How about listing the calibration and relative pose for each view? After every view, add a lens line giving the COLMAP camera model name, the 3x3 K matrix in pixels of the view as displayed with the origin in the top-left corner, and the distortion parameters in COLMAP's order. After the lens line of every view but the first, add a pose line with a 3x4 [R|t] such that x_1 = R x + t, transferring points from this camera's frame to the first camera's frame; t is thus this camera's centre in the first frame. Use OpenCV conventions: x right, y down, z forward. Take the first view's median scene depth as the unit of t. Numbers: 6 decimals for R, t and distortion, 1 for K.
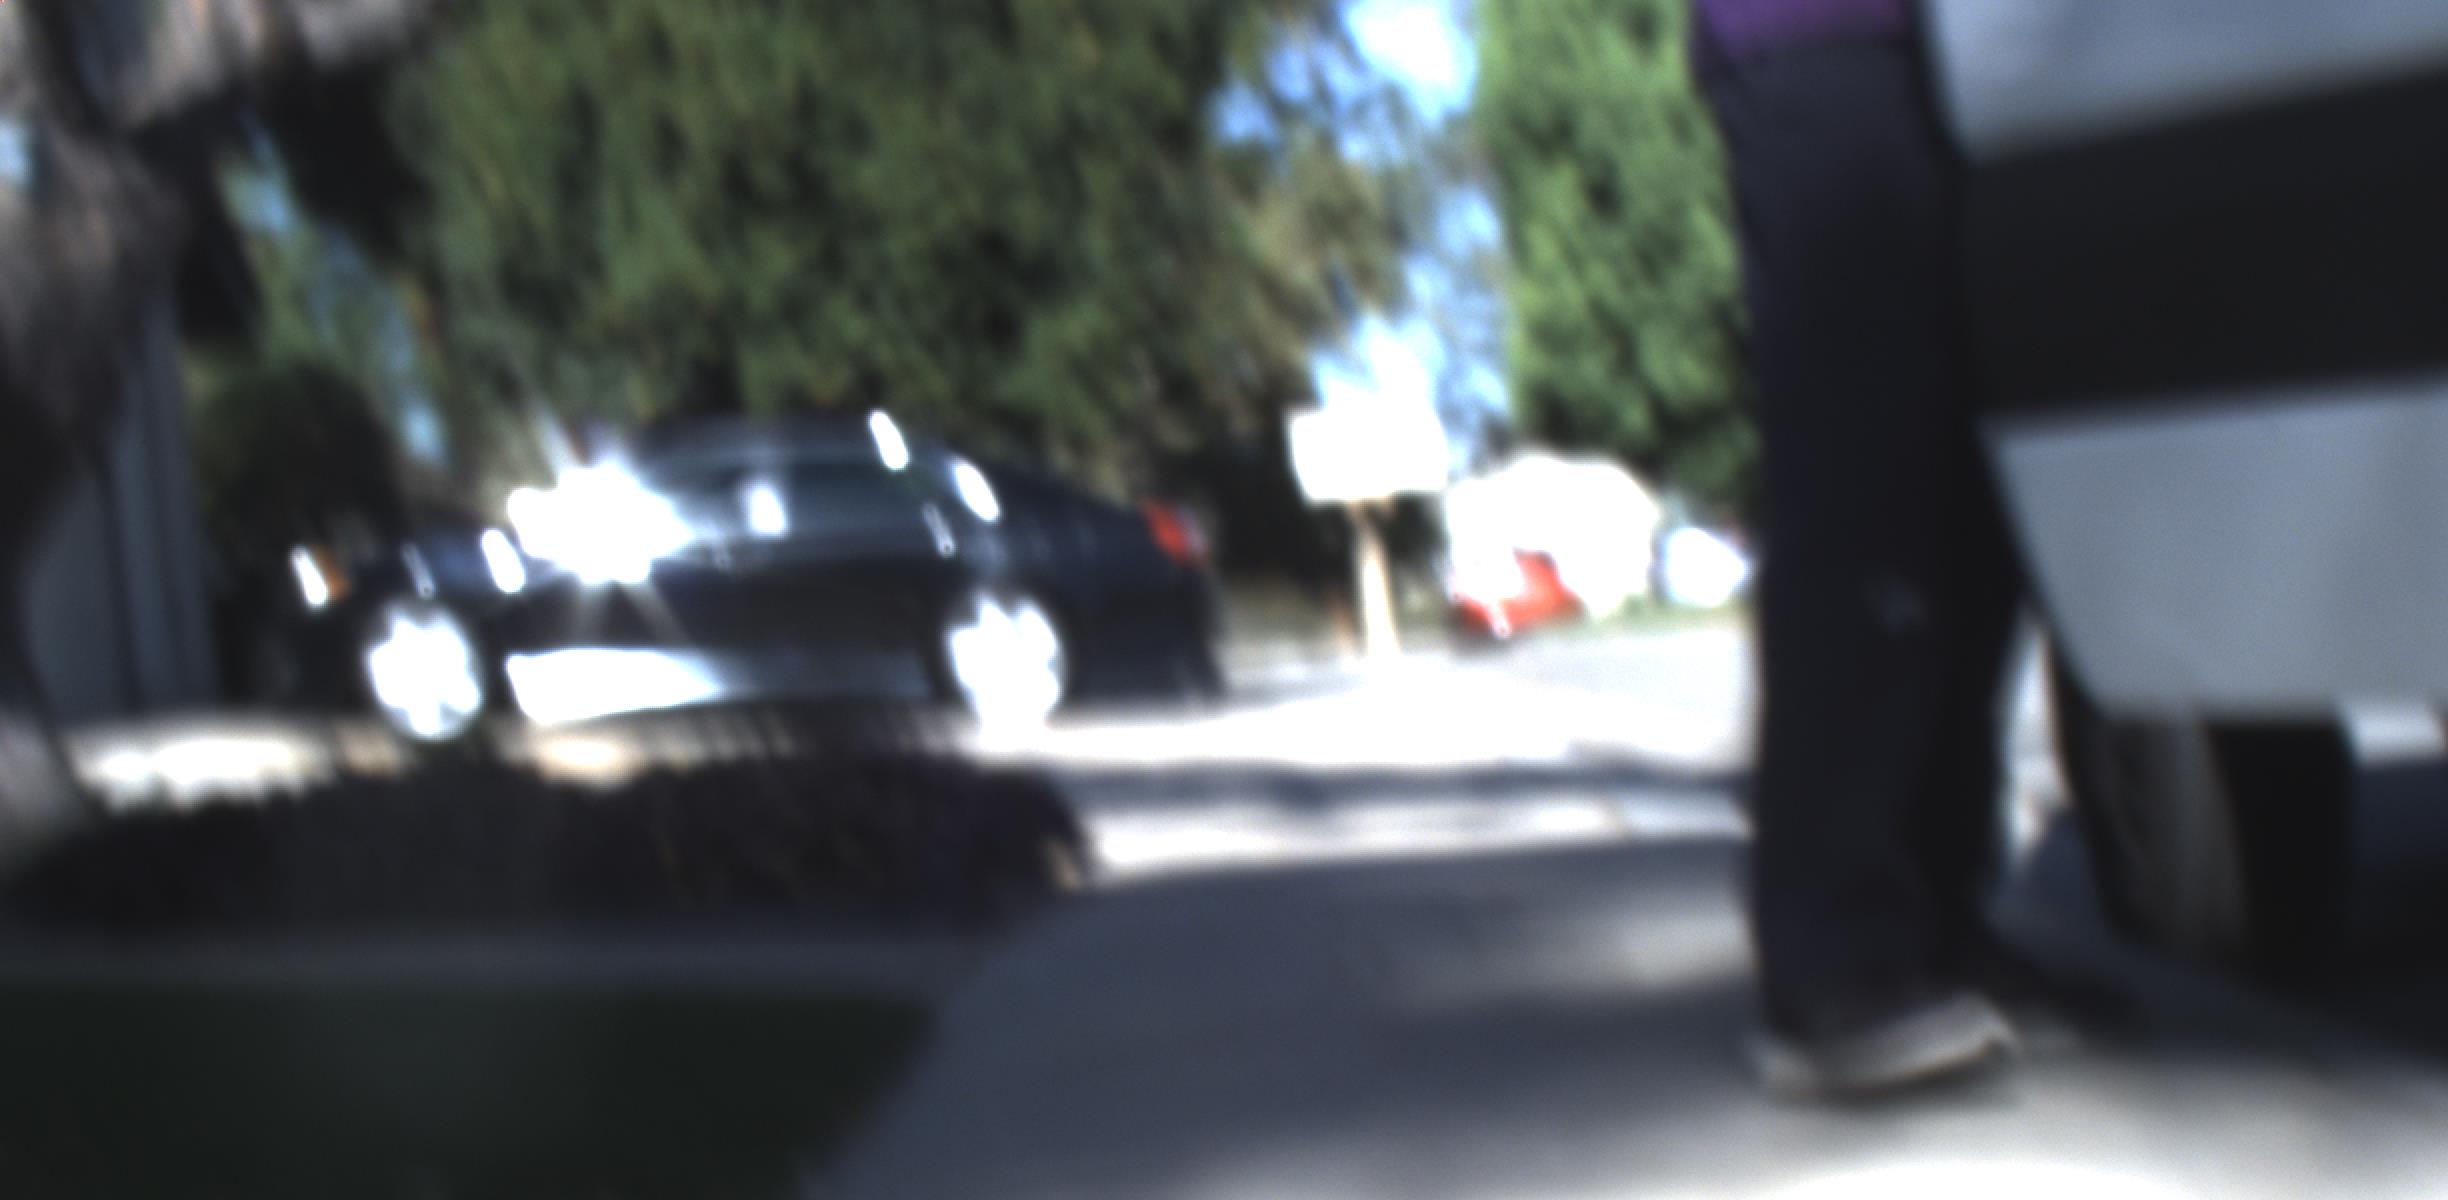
lens RADIAL K [[4927.4, 0, 1237.7], [0, 4927.4, 595.9], [0, 0, 1]] dist [-0.032848, 0.000000]
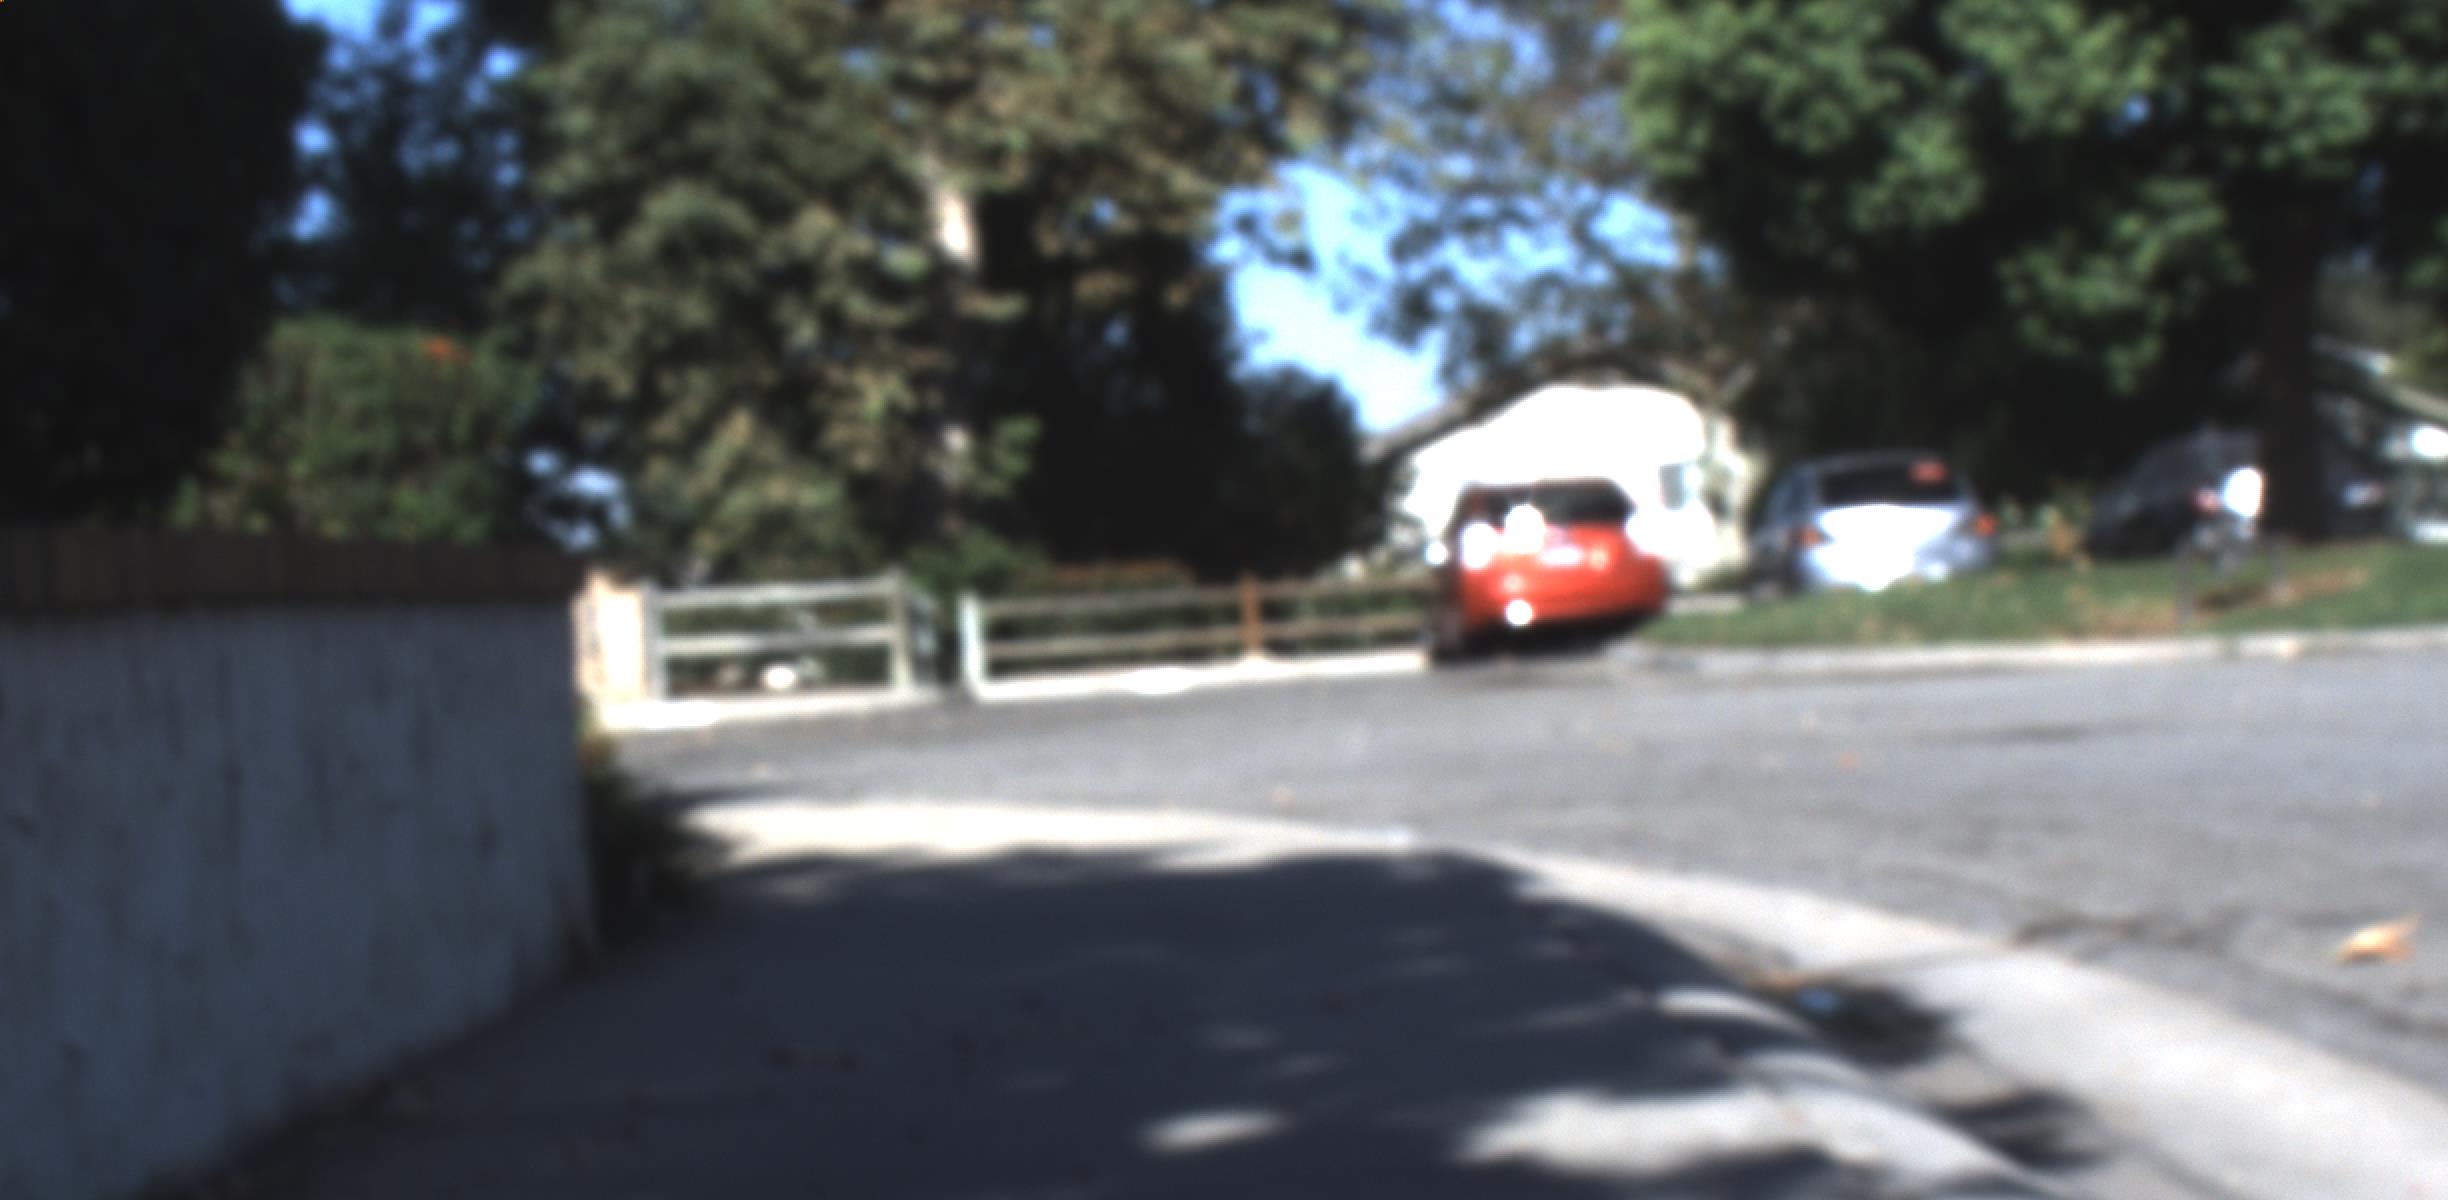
lens RADIAL K [[4927.4, 0, 1261.2], [0, 4927.4, 707.8], [0, 0, 1]] dist [-0.032848, 0.000000]
pose [[0.999465, 0.020358, 0.025593, 0.018353], [-0.020983, 0.999482, 0.024420, 0.005308], [-0.025082, -0.024944, 0.999374, 0.995811]]
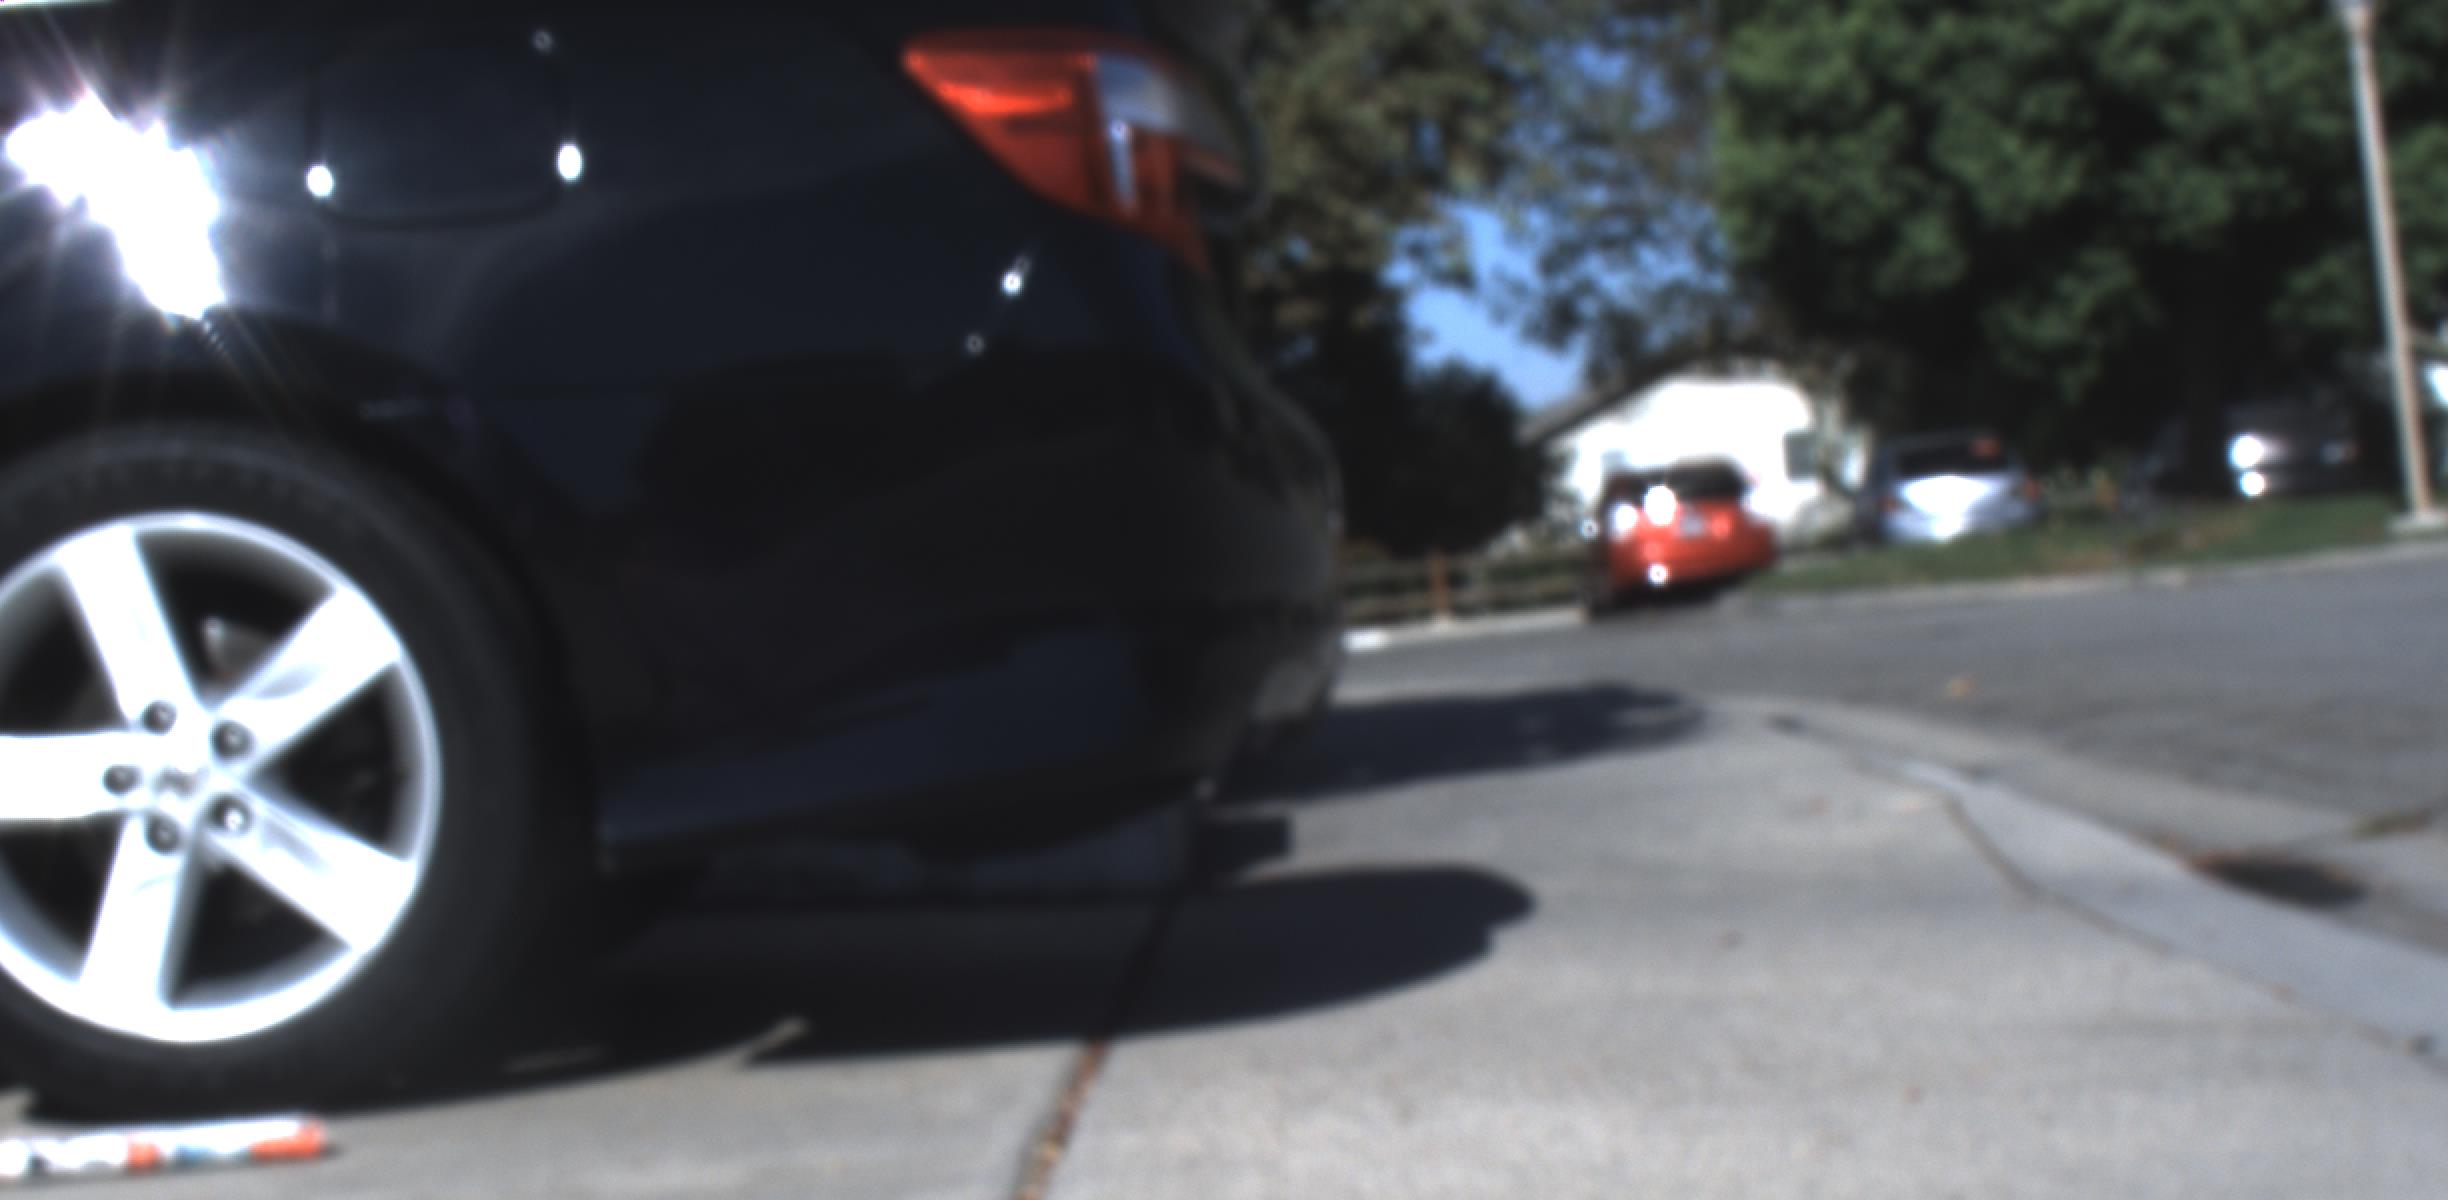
lens RADIAL K [[4927.4, 0, 1303.3], [0, 4927.4, 751.4], [0, 0, 1]] dist [-0.032848, 0.000000]
pose [[0.999850, -0.017217, 0.002106, -0.002473], [0.017123, 0.999103, 0.038722, 0.004207], [-0.002771, -0.038680, 0.999248, 0.662859]]
